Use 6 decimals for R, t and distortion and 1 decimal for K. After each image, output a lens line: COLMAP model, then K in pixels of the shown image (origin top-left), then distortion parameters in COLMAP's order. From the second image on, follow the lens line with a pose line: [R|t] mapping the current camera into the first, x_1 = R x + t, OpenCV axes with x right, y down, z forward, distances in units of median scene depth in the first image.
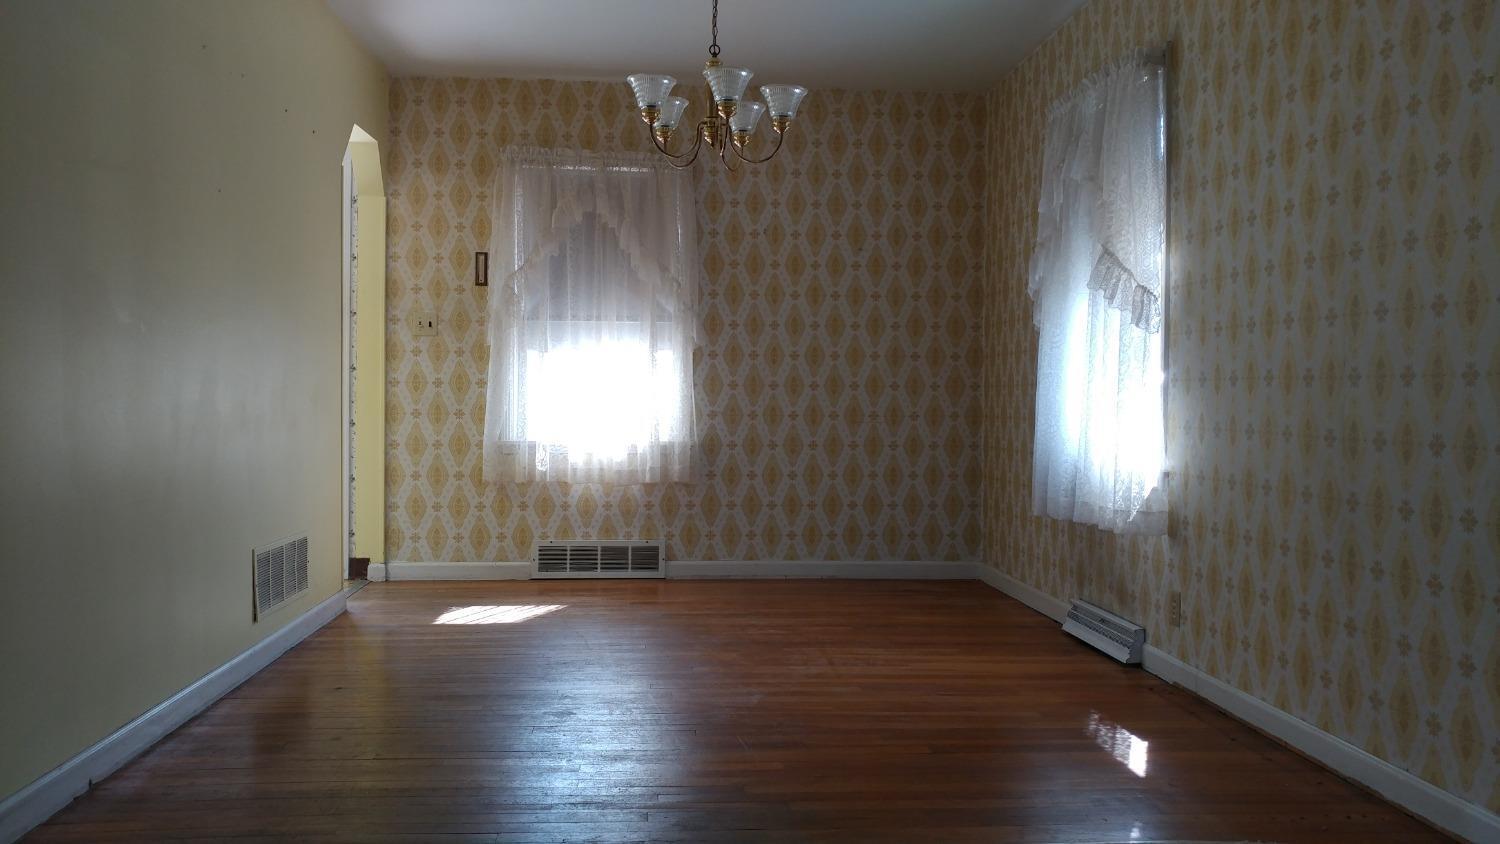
lens RADIAL K [[1207.4, 0, 746.2], [0, 1207.4, 407.5], [0, 0, 1]] dist [-0.004159, -0.006242]
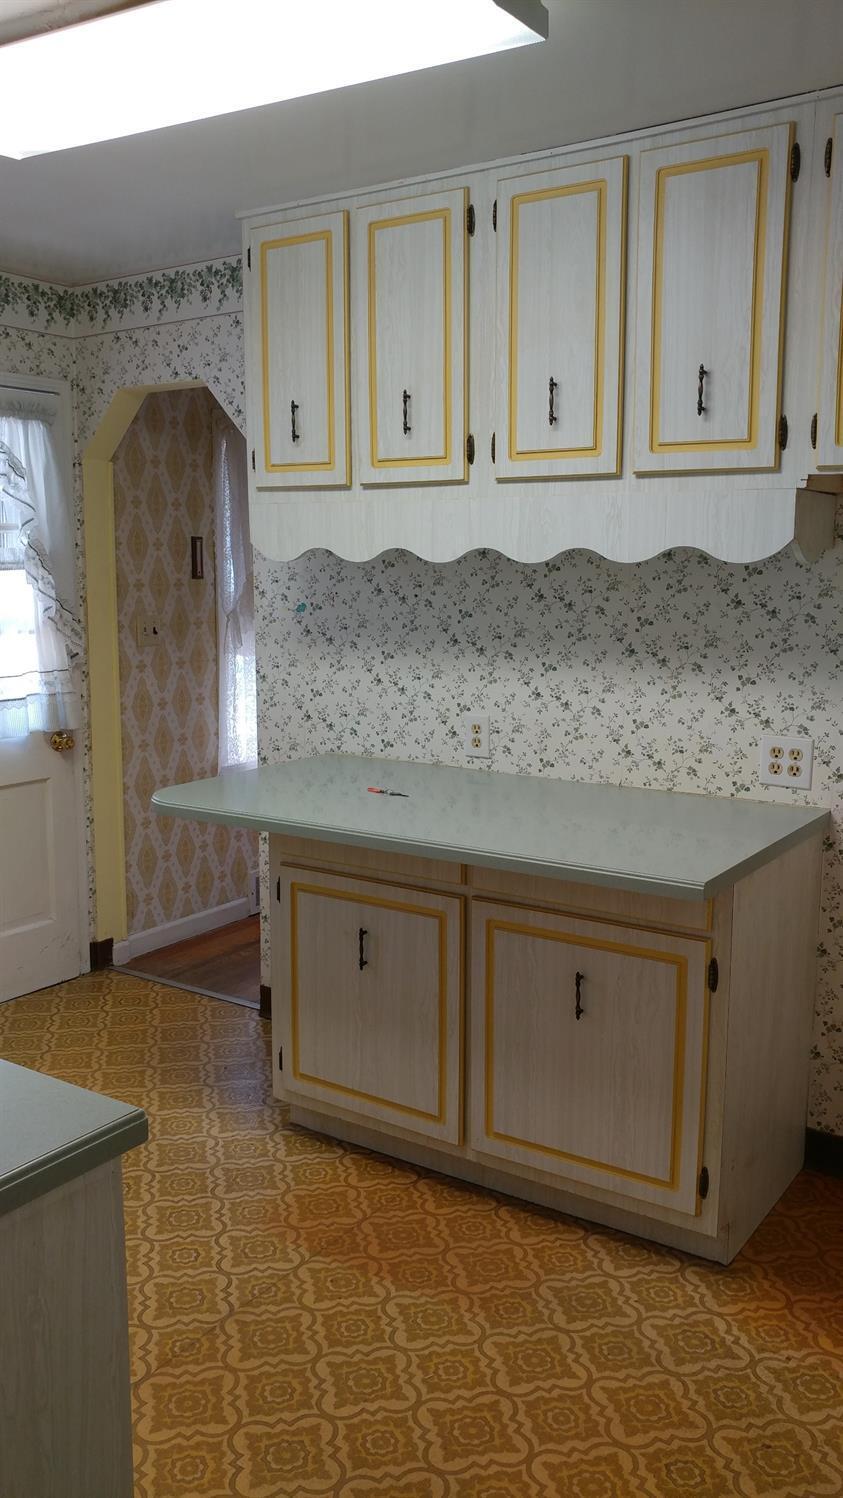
lens RADIAL K [[1205.8, 0, 421.6], [0, 1205.8, 753.4], [0, 0, 1]] dist [-0.004159, -0.006242]
pose [[0.632505, -0.124494, 0.764486, -0.764072], [0.005100, 0.987647, 0.156615, -0.112503], [-0.774540, -0.095161, 0.625326, 0.373103]]
